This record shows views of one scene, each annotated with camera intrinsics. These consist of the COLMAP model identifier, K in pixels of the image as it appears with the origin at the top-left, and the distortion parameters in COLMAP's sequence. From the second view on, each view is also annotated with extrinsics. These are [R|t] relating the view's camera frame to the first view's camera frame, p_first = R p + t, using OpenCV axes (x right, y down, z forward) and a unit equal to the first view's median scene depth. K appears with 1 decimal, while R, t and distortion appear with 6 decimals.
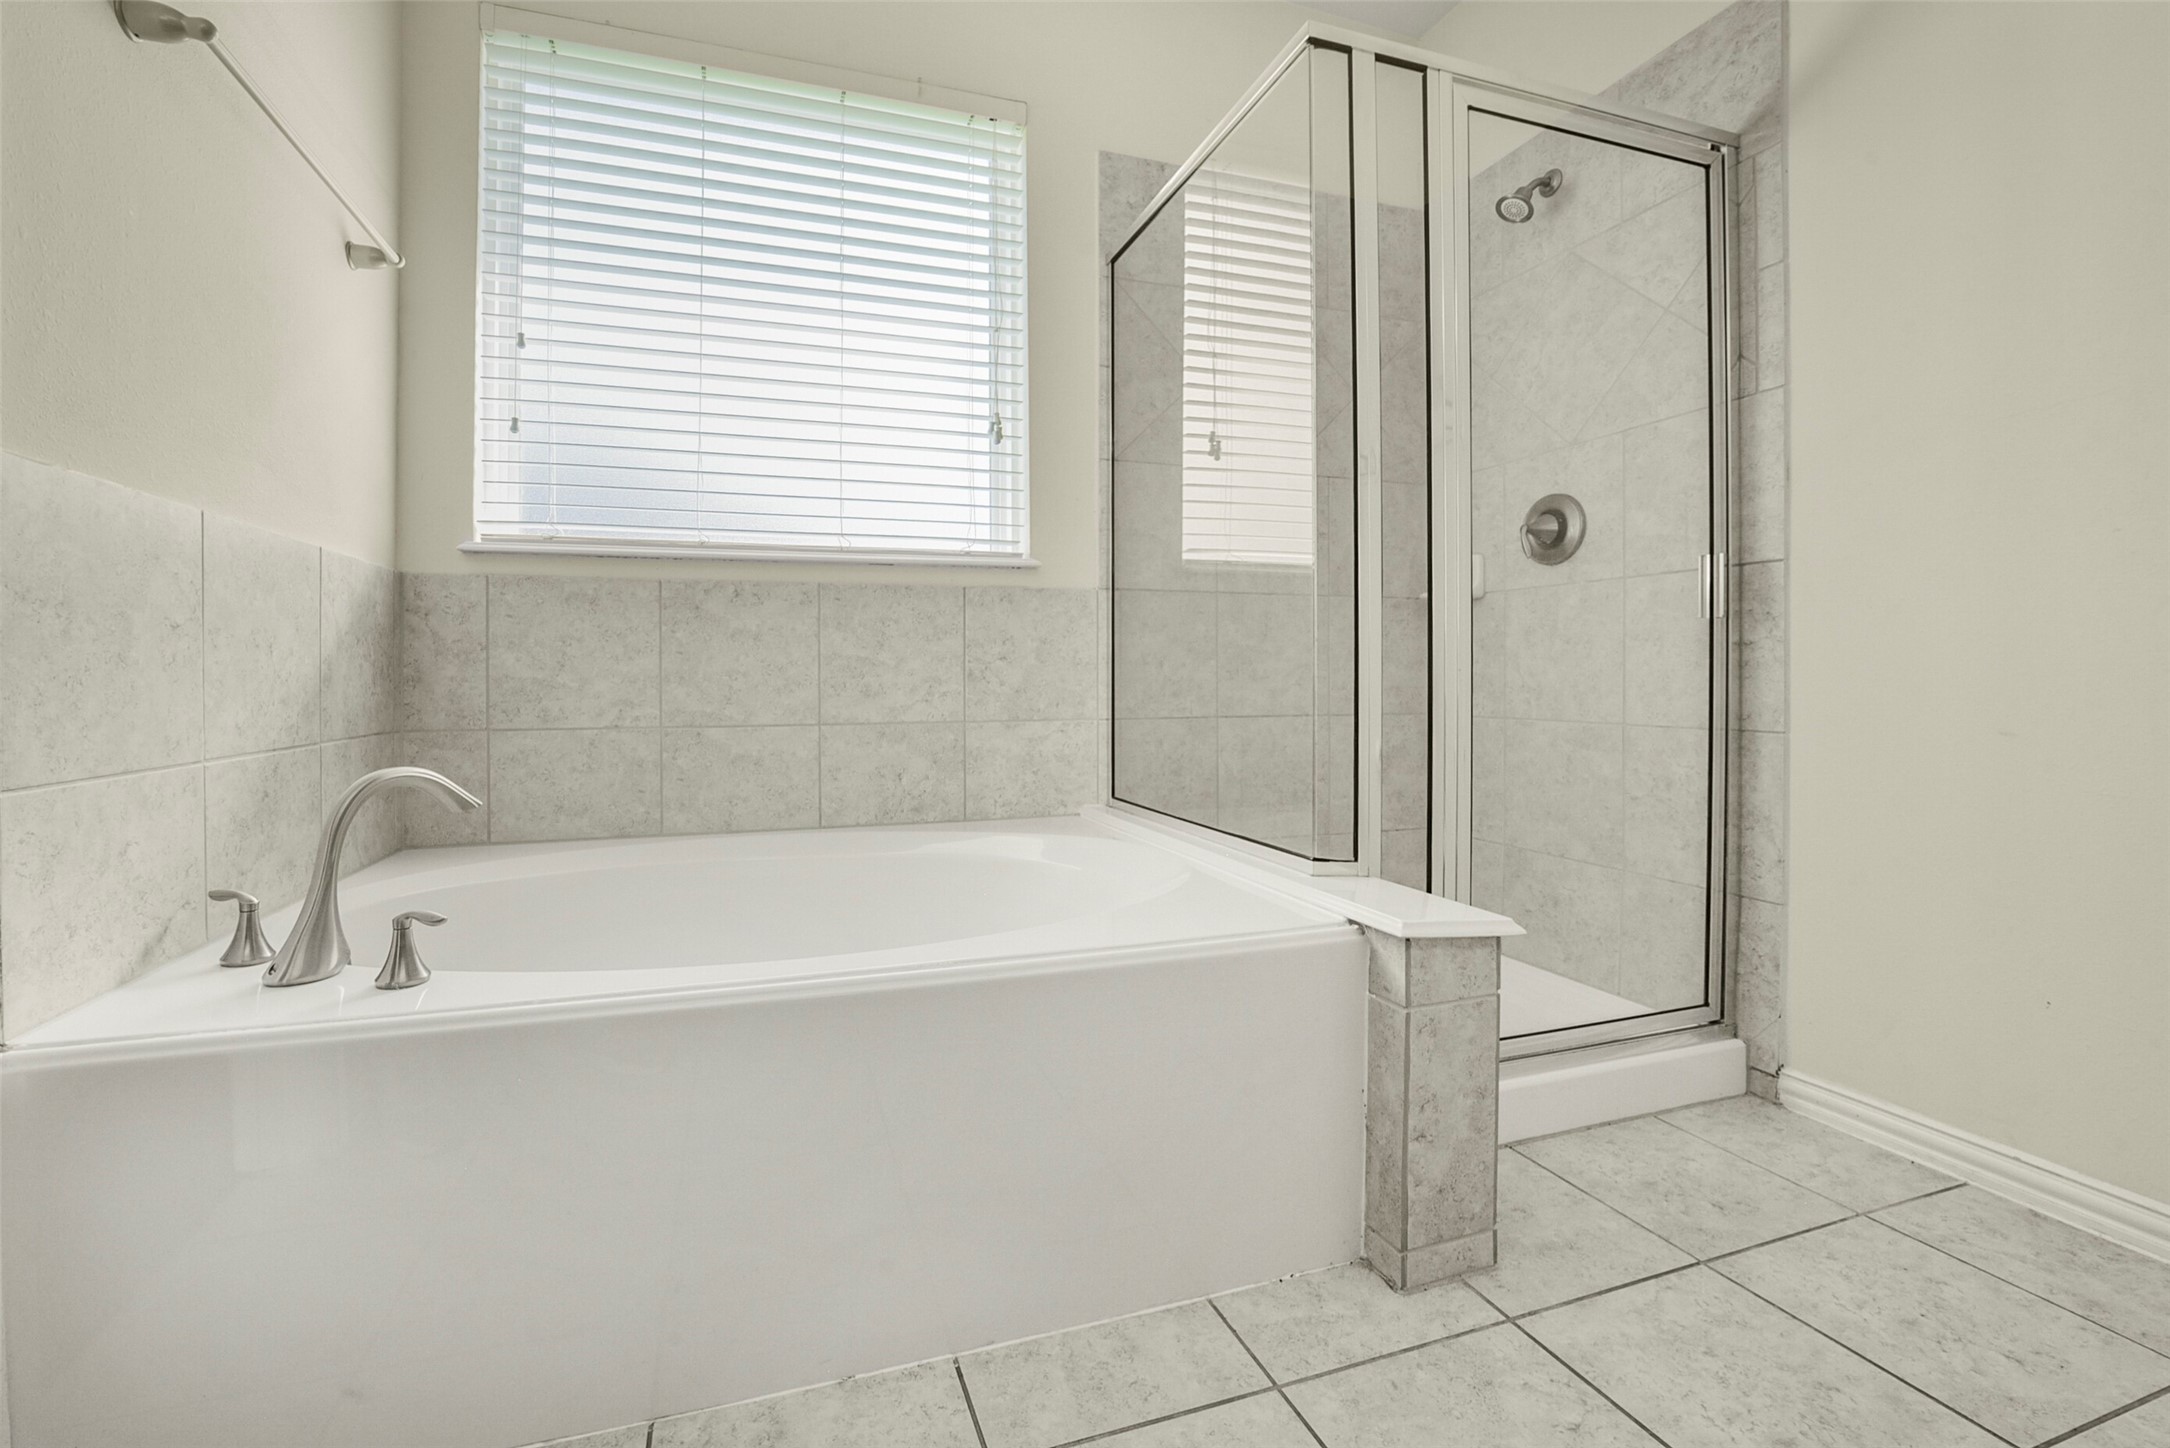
lens RADIAL K [[927.9, 0, 1116.5], [0, 927.9, 722.8], [0, 0, 1]] dist [-0.025261, -0.000064]
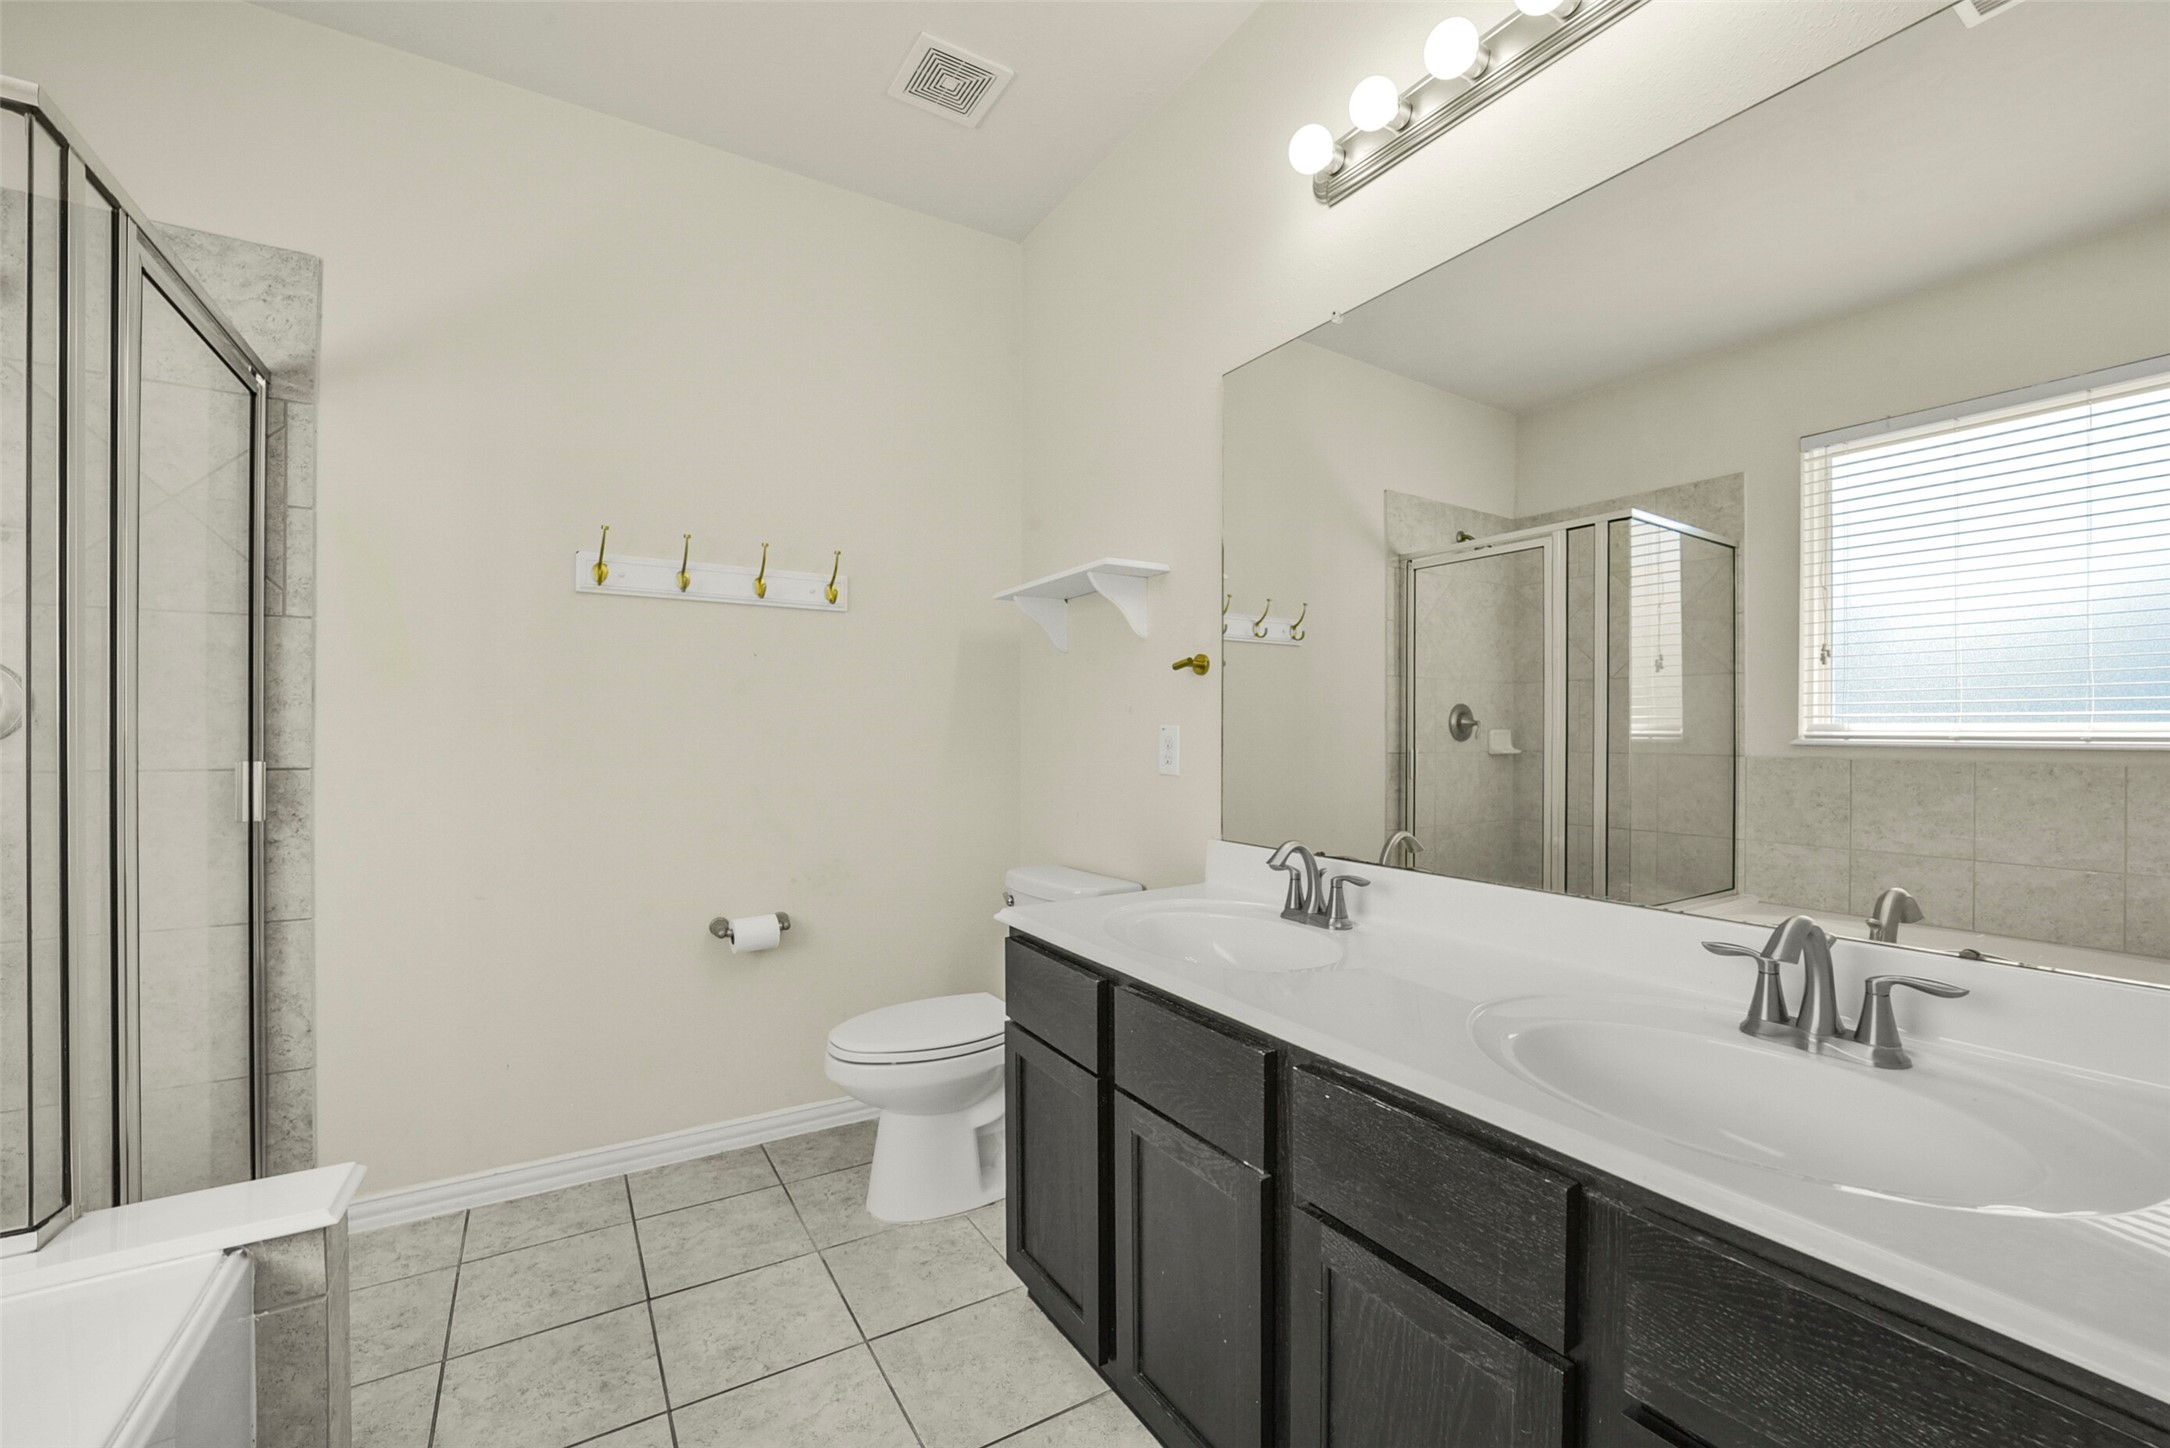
lens RADIAL K [[927.9, 0, 1116.5], [0, 927.9, 722.8], [0, 0, 1]] dist [-0.025261, -0.000064]
pose [[-0.269266, 0.001566, 0.963065, -0.639374], [0.009694, 0.999952, 0.001085, -0.225295], [-0.963017, 0.009628, -0.269268, 0.327551]]
